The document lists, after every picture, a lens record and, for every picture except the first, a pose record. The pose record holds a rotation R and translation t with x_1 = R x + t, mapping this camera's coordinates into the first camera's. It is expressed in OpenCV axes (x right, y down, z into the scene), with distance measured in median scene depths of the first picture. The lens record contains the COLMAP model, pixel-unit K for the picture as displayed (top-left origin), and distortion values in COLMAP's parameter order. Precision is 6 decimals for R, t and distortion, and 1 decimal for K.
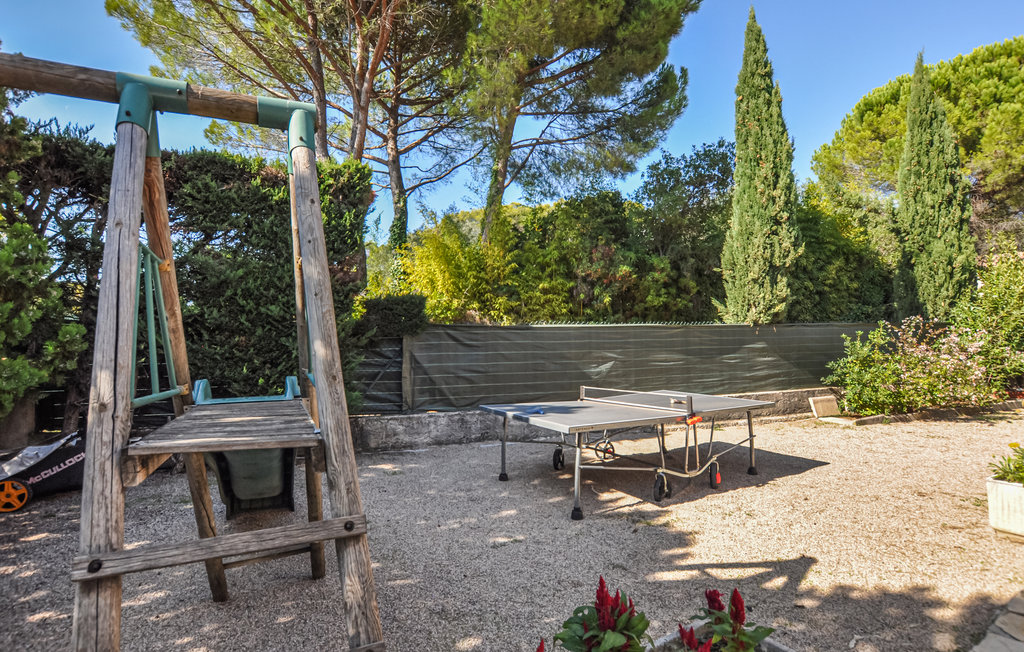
lens RADIAL K [[466.7, 0, 512.3], [0, 466.7, 329.6], [0, 0, 1]] dist [-0.014009, -0.000134]
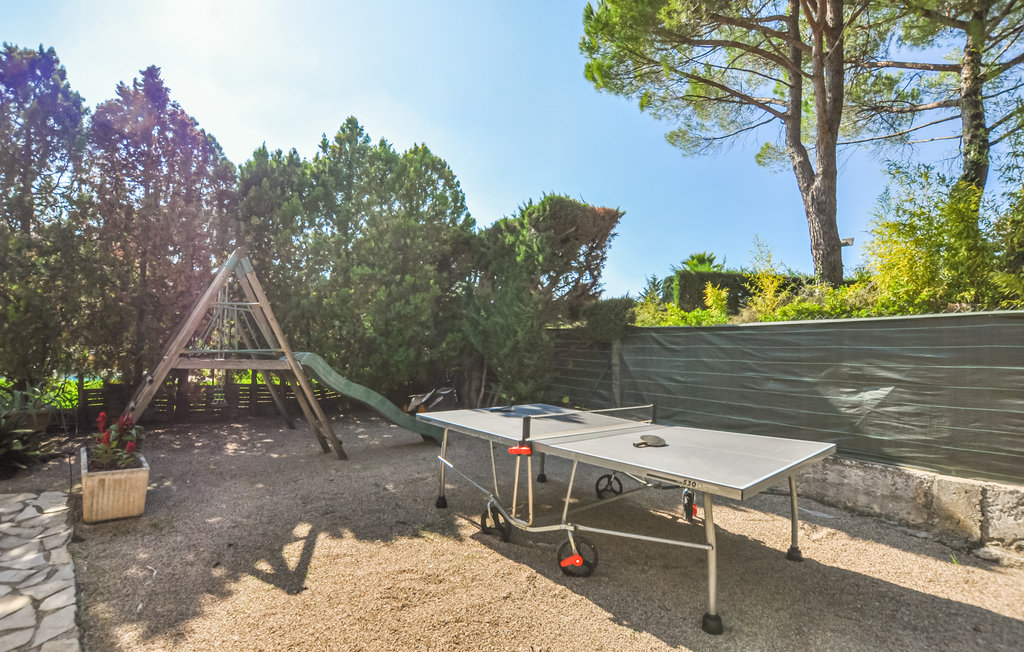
lens RADIAL K [[466.7, 0, 513.1], [0, 466.7, 322.8], [0, 0, 1]] dist [-0.014009, -0.000134]
pose [[0.226607, -0.043078, -0.973033, 1.001575], [-0.000995, 0.999011, -0.044460, 0.032956], [0.973986, 0.011043, 0.226340, 0.760347]]
